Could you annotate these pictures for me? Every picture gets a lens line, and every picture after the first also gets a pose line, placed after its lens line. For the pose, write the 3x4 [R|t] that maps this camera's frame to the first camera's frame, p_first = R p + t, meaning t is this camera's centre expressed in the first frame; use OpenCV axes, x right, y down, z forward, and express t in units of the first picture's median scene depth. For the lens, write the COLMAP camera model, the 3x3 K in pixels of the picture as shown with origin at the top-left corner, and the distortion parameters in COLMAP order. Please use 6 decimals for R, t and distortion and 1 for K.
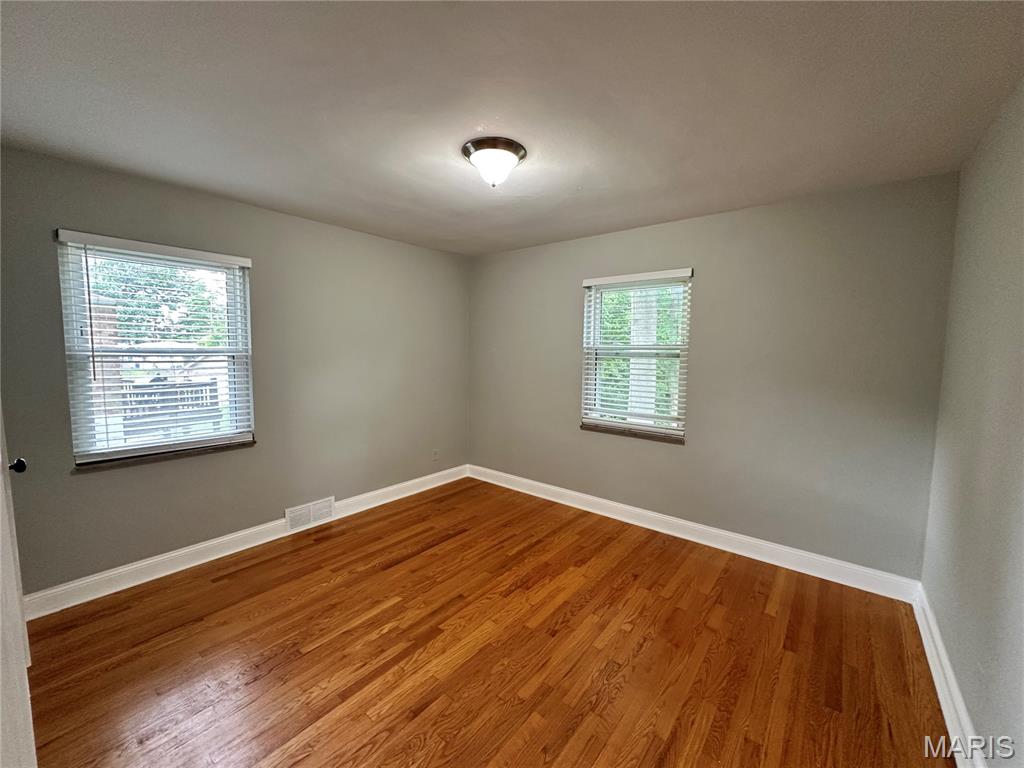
lens RADIAL K [[407.7, 0, 512.0], [0, 407.7, 384.0], [0, 0, 1]] dist [-0.002188, -0.000100]
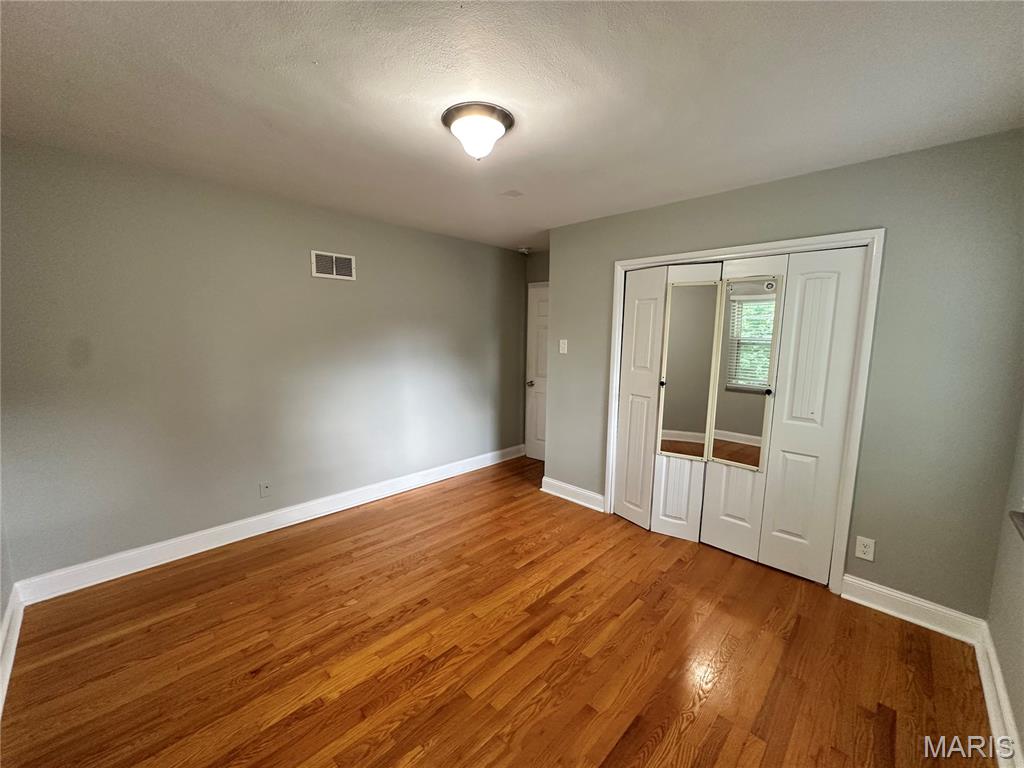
lens RADIAL K [[407.7, 0, 512.0], [0, 407.7, 384.0], [0, 0, 1]] dist [-0.002188, -0.000100]
pose [[-0.995734, -0.034107, 0.085740, -0.186778], [-0.015511, 0.977828, 0.208836, -0.167550], [-0.090962, 0.206615, -0.974185, 1.727411]]
